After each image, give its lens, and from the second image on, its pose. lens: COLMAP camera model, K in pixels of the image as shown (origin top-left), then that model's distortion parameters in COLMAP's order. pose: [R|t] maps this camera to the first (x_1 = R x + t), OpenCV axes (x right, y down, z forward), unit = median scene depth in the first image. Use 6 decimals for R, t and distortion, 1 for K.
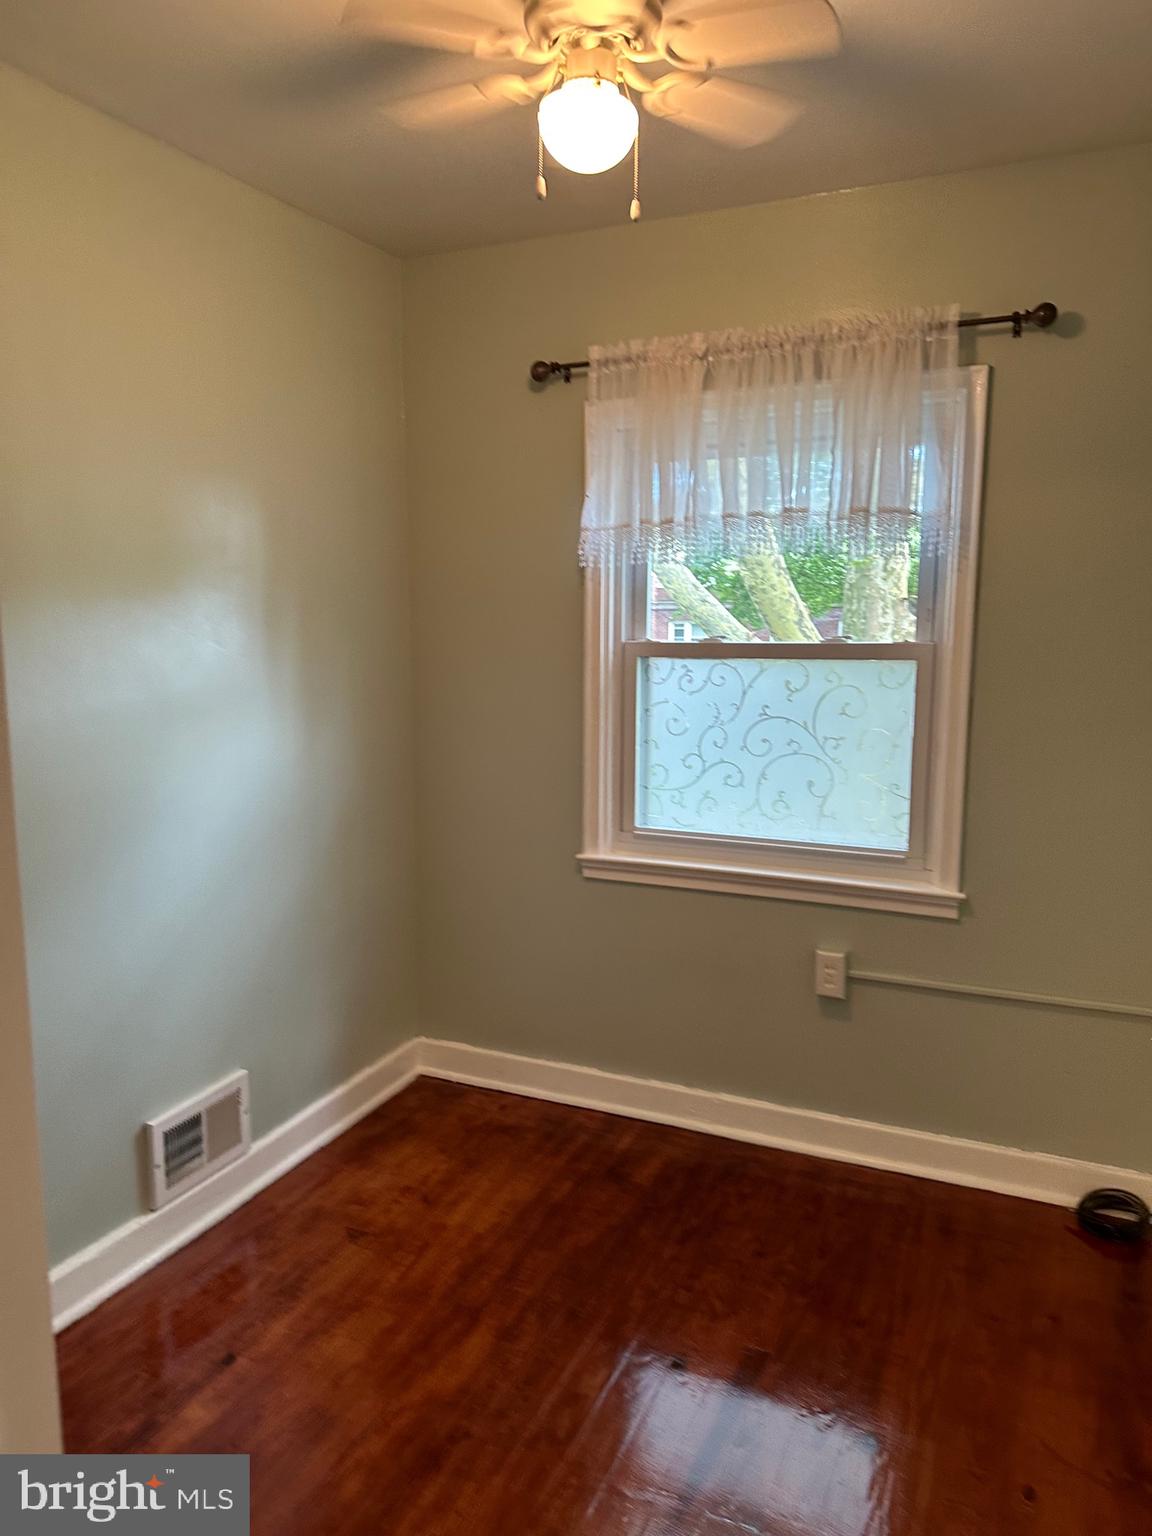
lens RADIAL K [[1028.8, 0, 592.1], [0, 1028.8, 767.2], [0, 0, 1]] dist [0.170012, -0.249097]
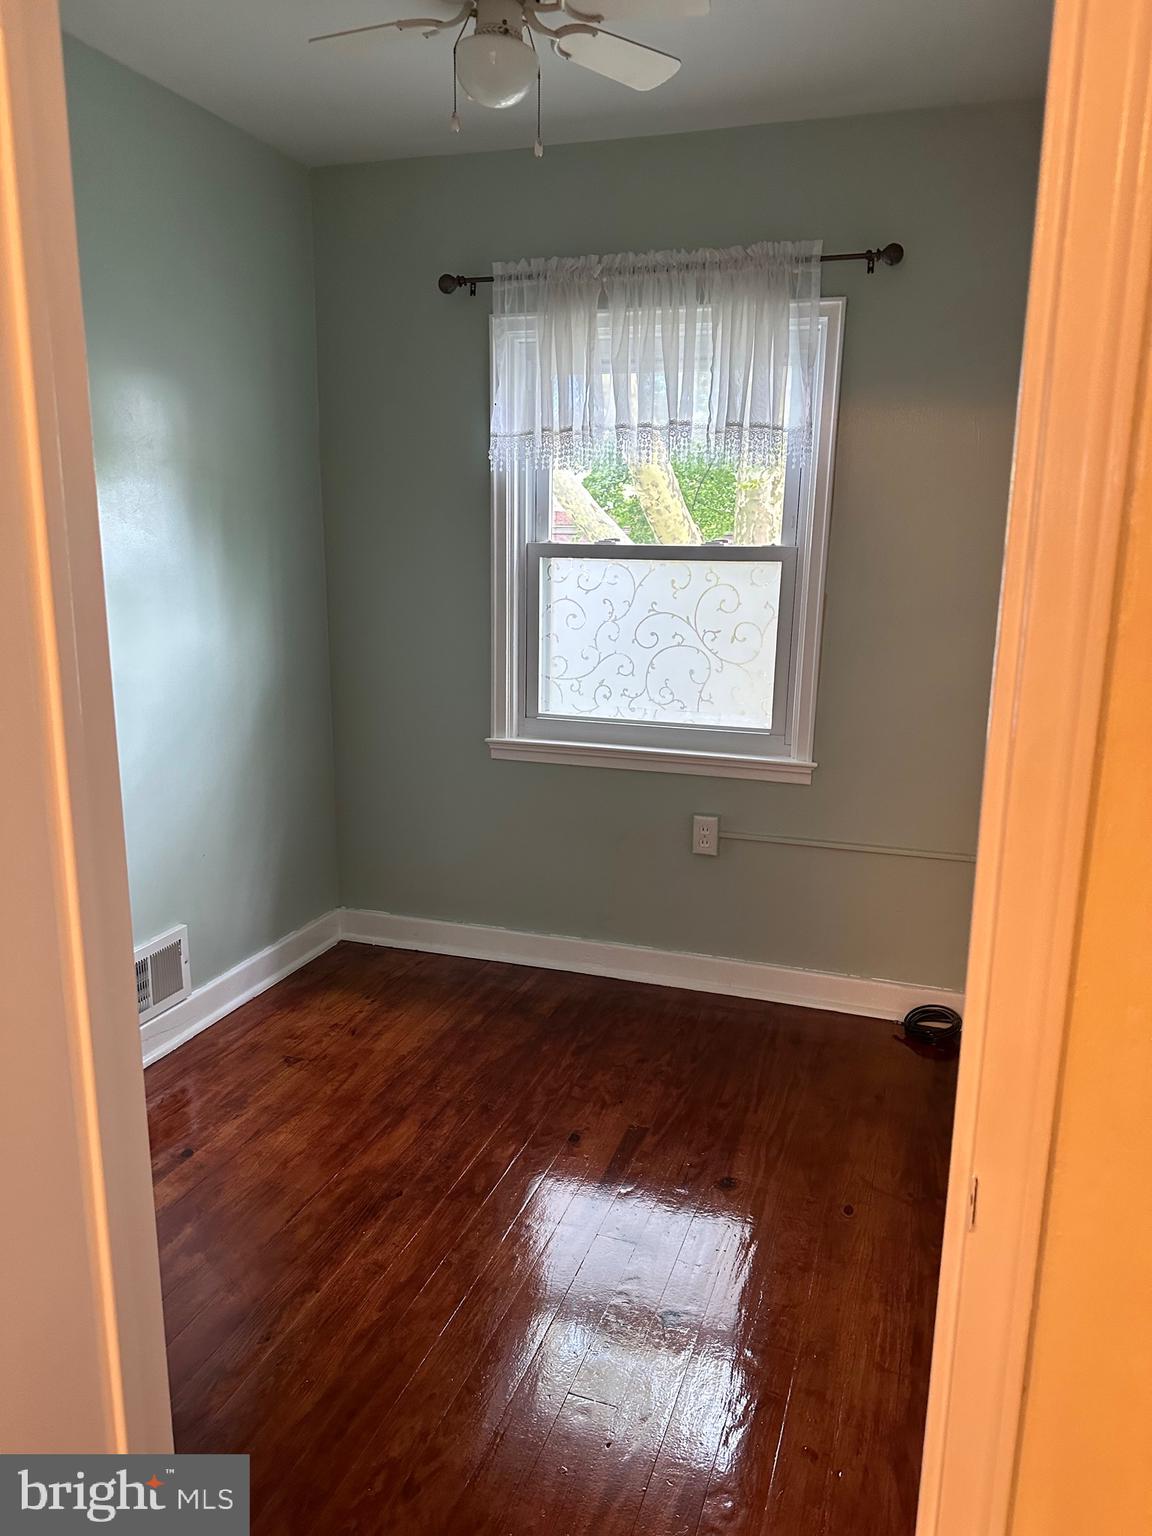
lens RADIAL K [[1028.8, 0, 592.1], [0, 1028.8, 767.2], [0, 0, 1]] dist [0.170012, -0.249097]
pose [[0.995158, -0.003640, 0.098222, -0.010926], [-0.003034, 0.997700, 0.067715, 0.046169], [-0.098243, -0.067685, 0.992858, -0.130944]]
